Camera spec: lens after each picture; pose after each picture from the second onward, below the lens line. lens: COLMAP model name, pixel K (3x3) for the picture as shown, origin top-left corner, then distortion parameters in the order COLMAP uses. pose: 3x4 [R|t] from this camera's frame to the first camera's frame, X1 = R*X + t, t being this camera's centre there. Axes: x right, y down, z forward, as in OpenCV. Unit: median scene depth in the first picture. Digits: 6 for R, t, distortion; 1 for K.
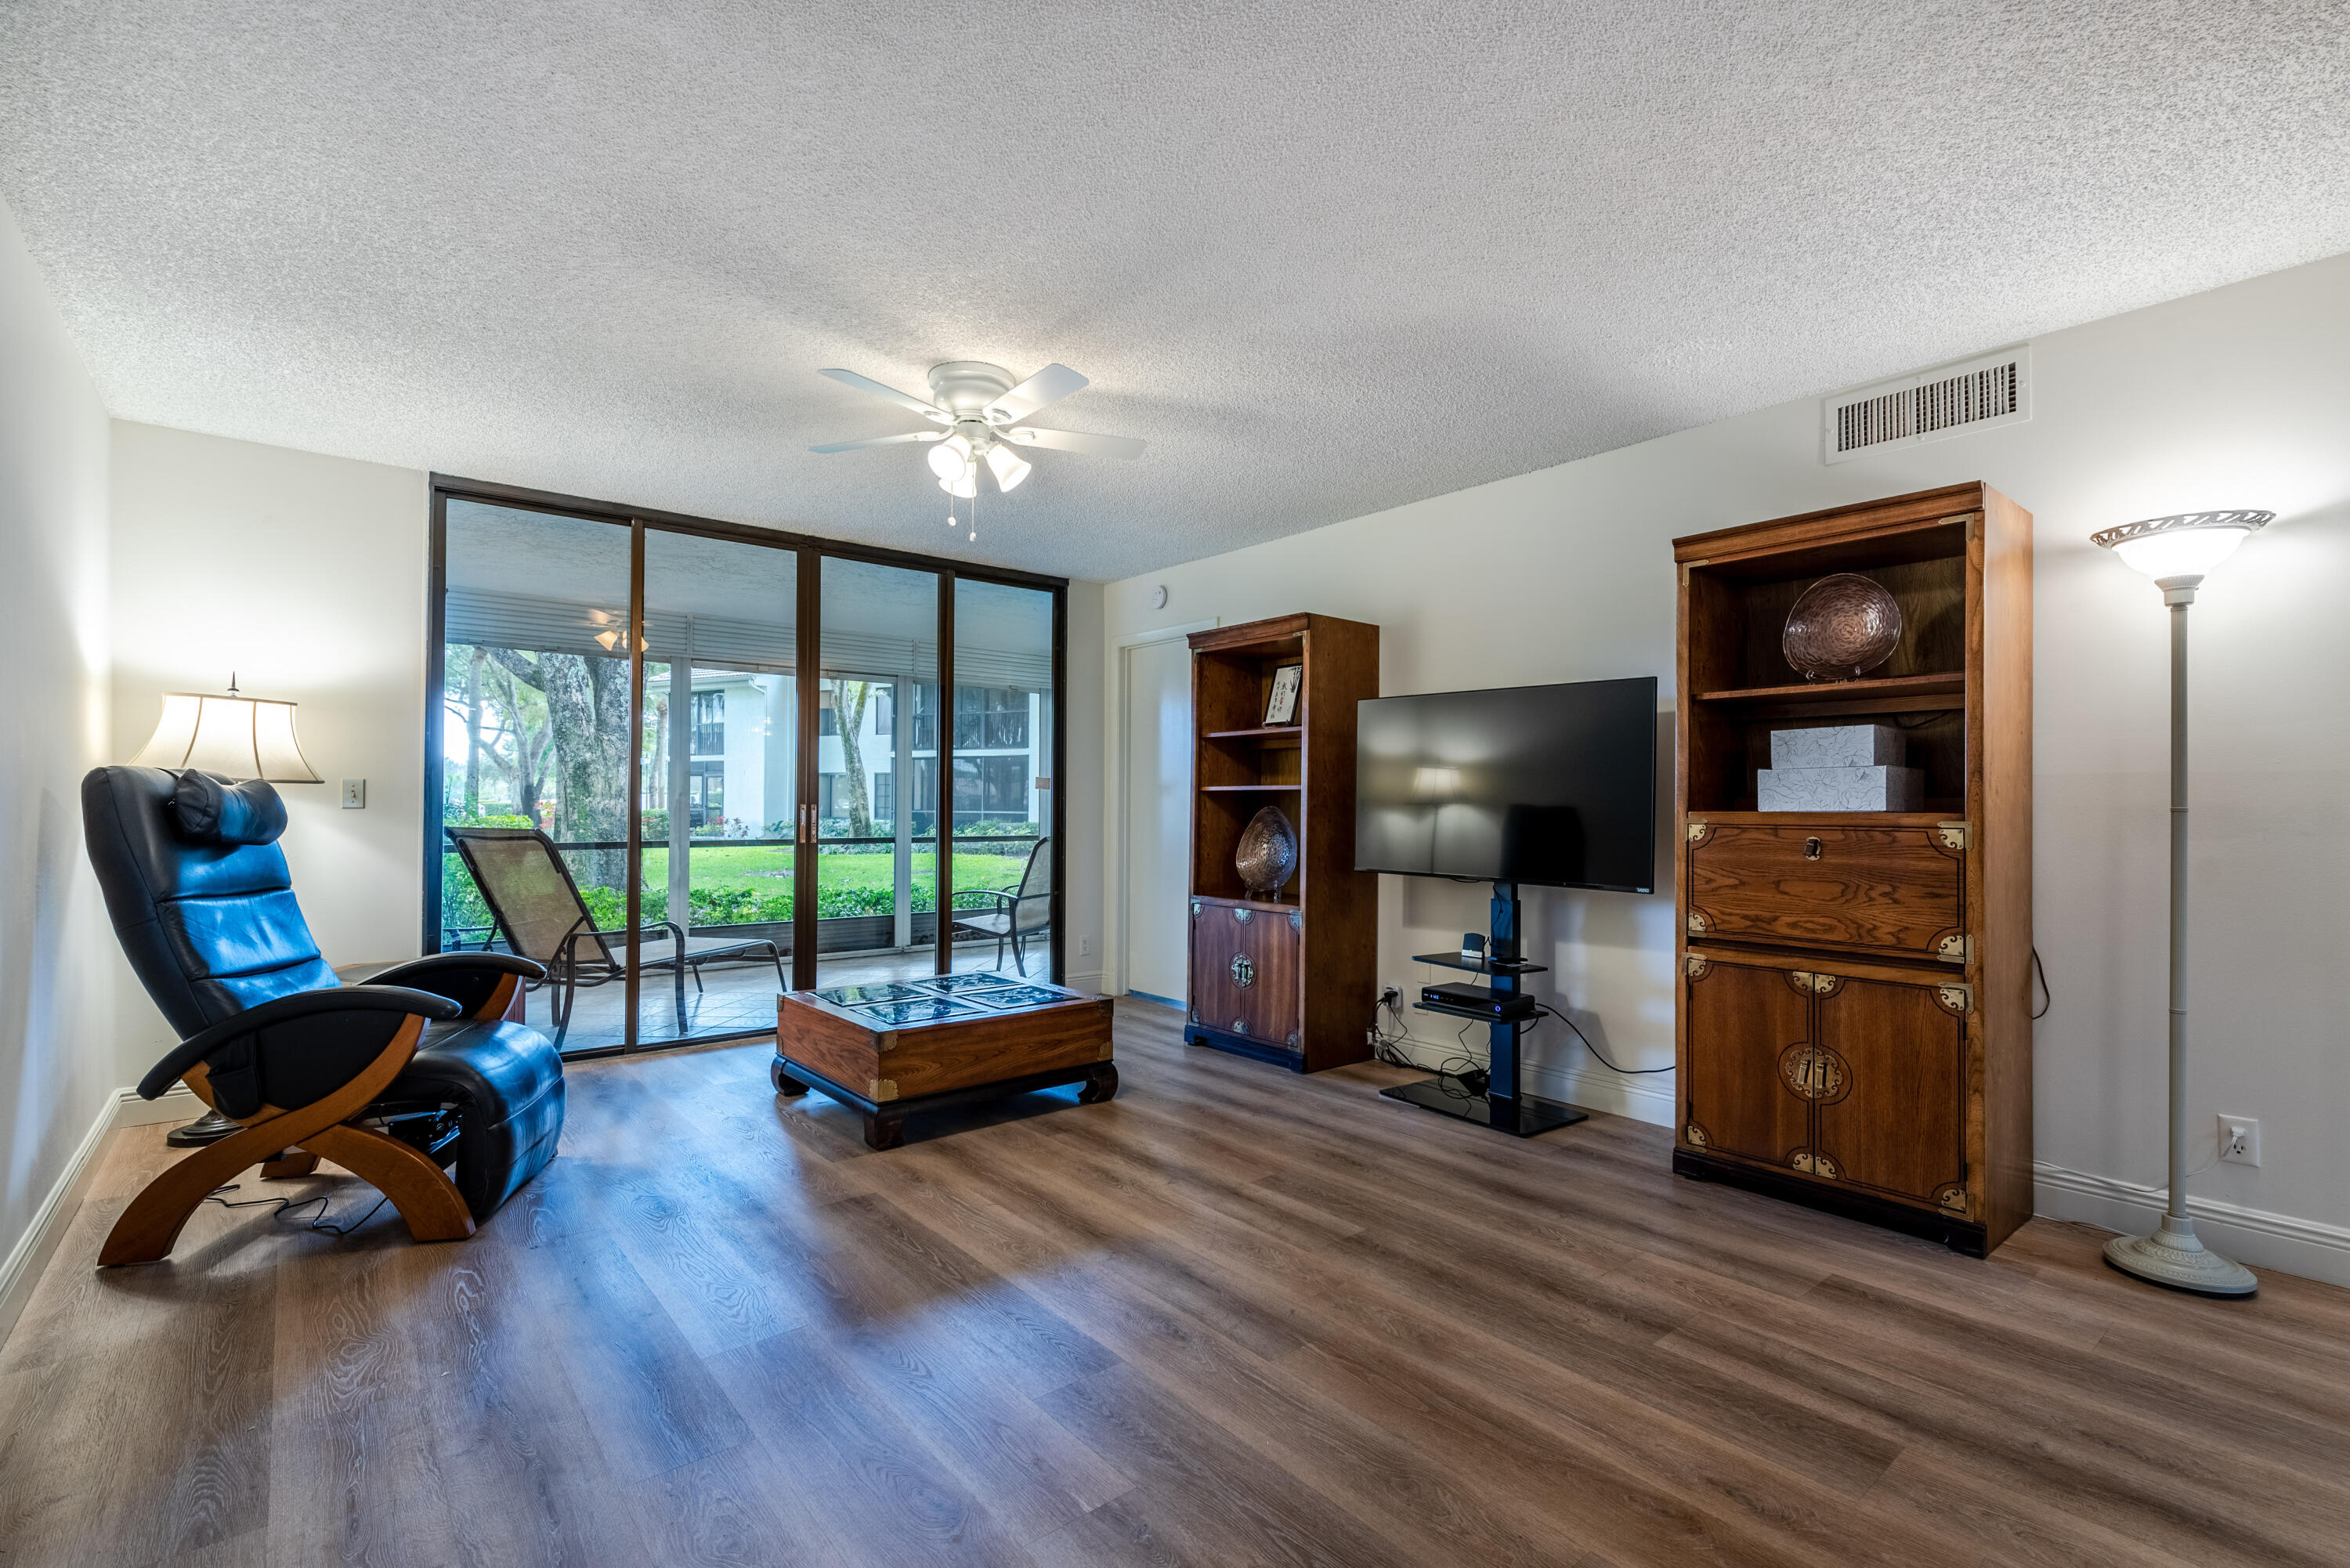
lens RADIAL K [[1079.0, 0, 1152.5], [0, 1079.0, 794.4], [0, 0, 1]] dist [0.011032, -0.002033]
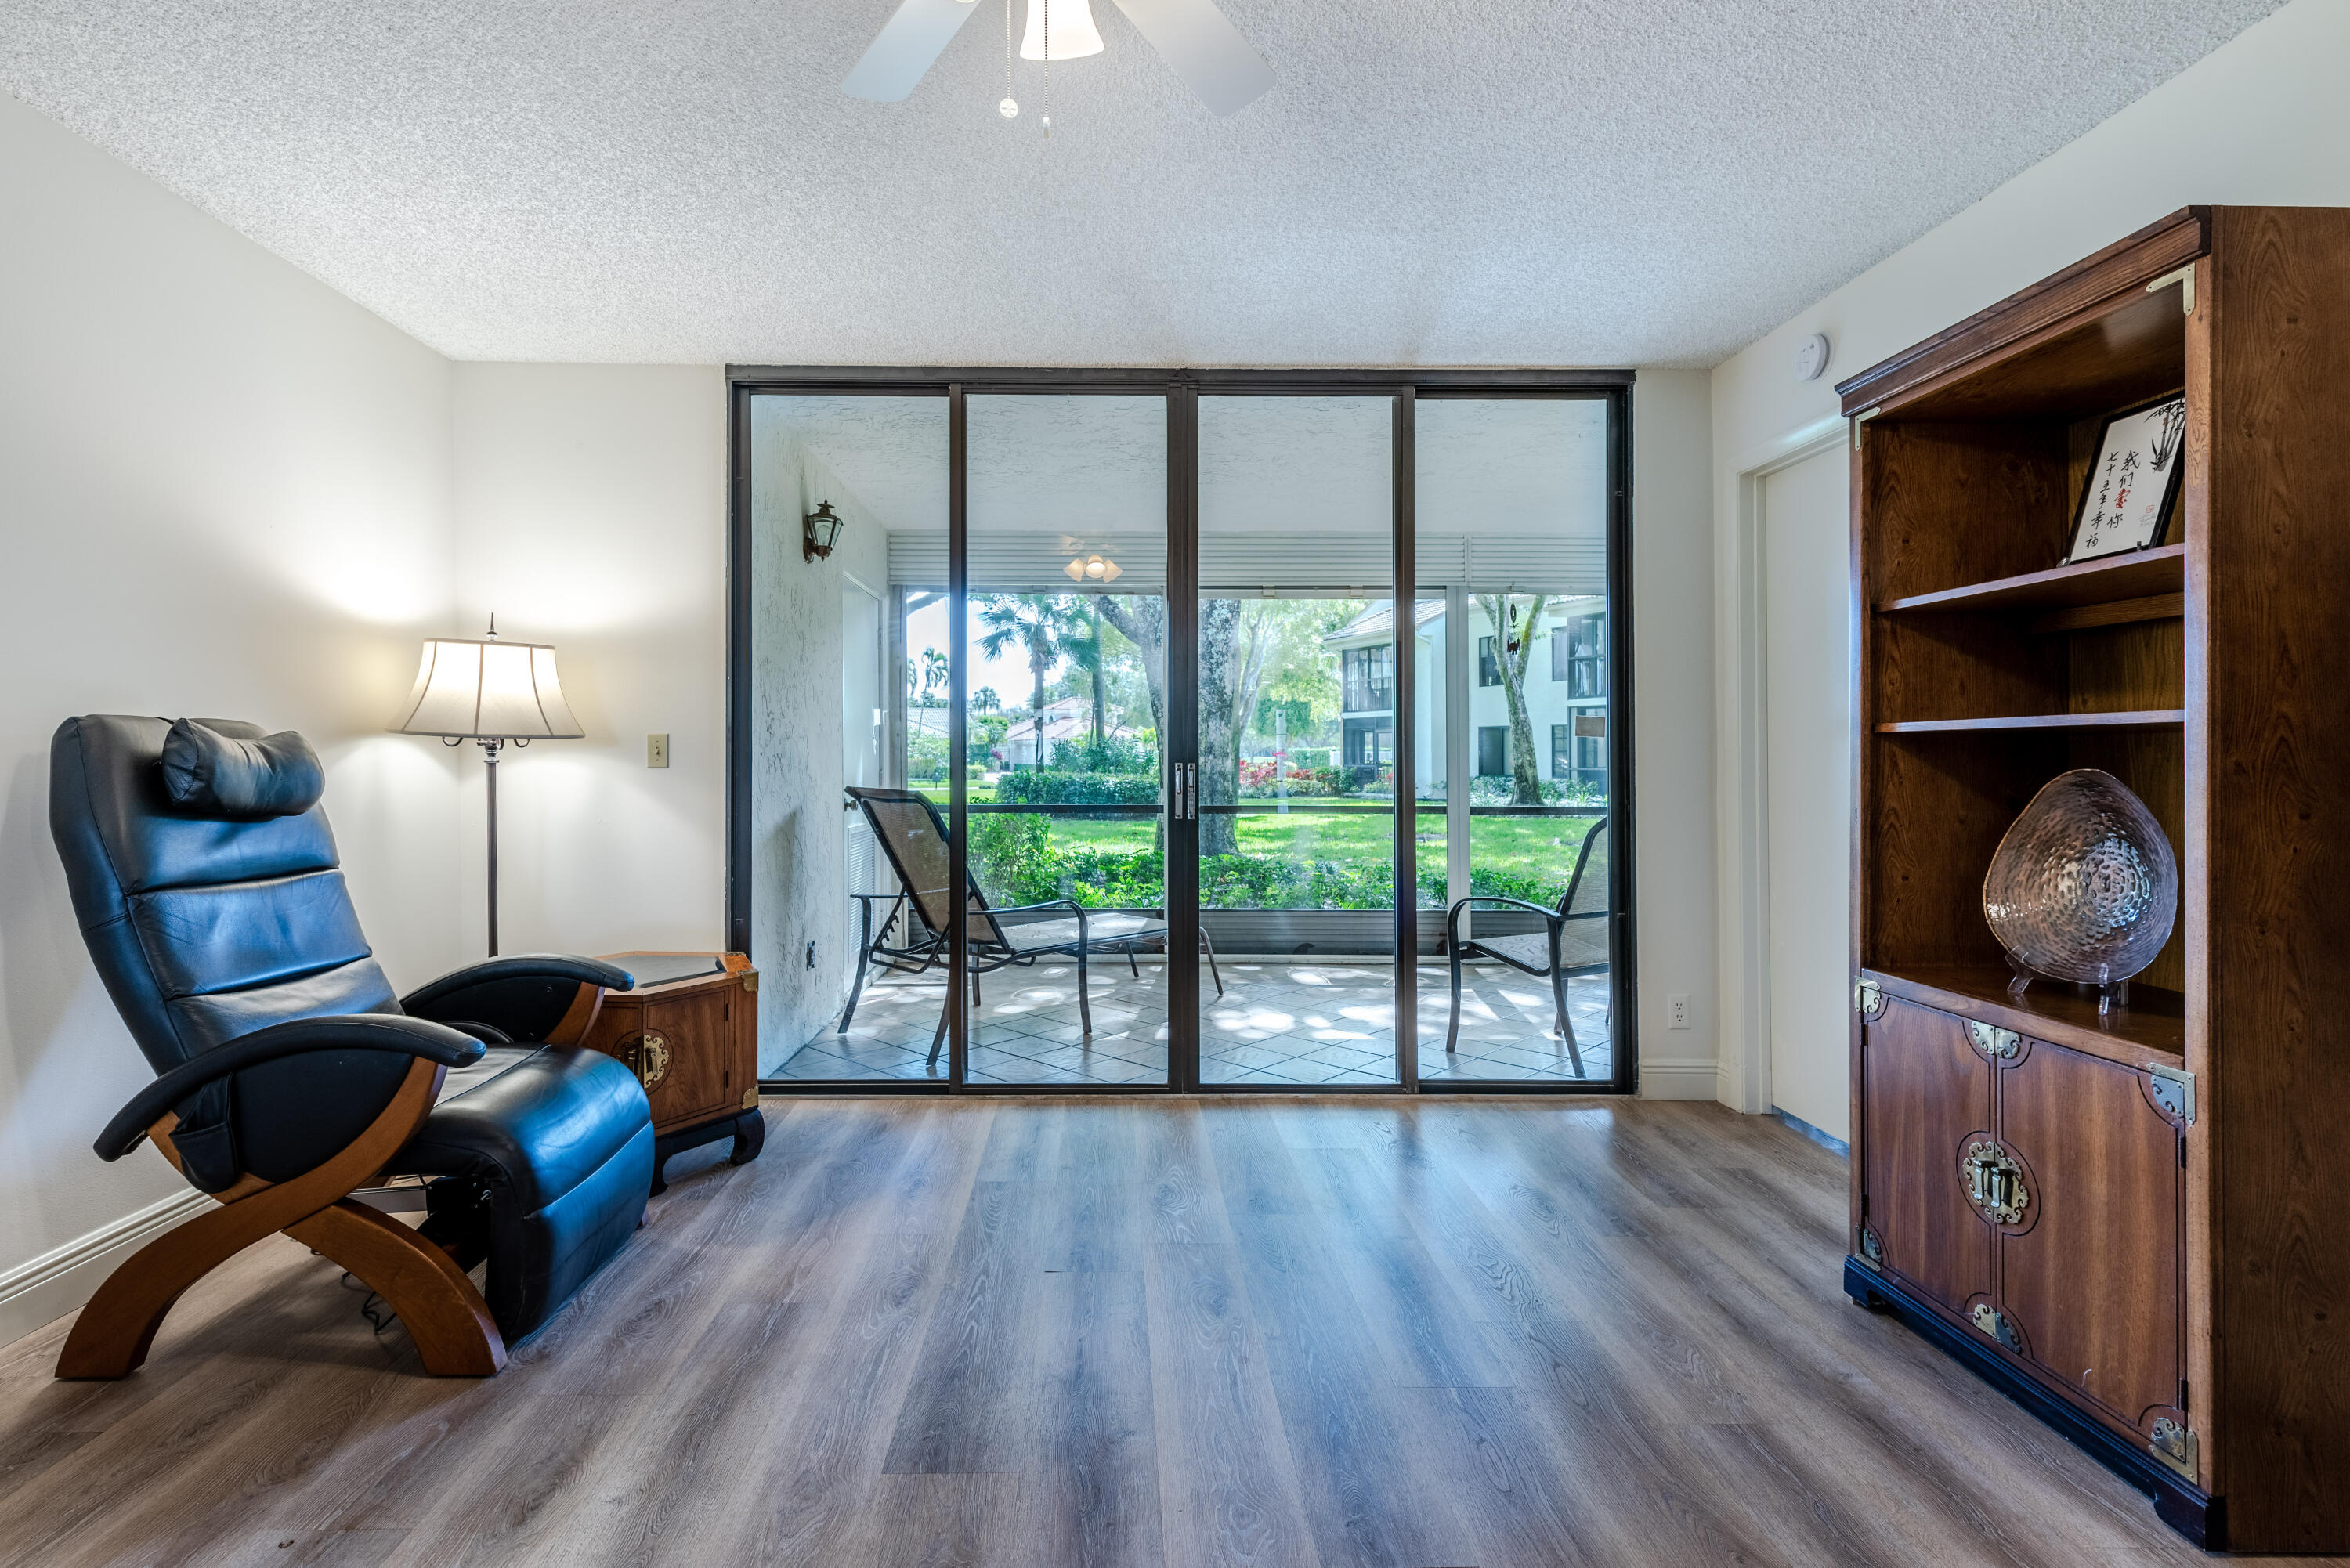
lens RADIAL K [[1079.0, 0, 1121.6], [0, 1079.0, 749.4], [0, 0, 1]] dist [0.011032, -0.002033]
pose [[0.787552, -0.006360, -0.616215, 0.074978], [0.005915, 0.999979, -0.002760, 0.002852], [0.616220, -0.001471, 0.787573, 0.465778]]
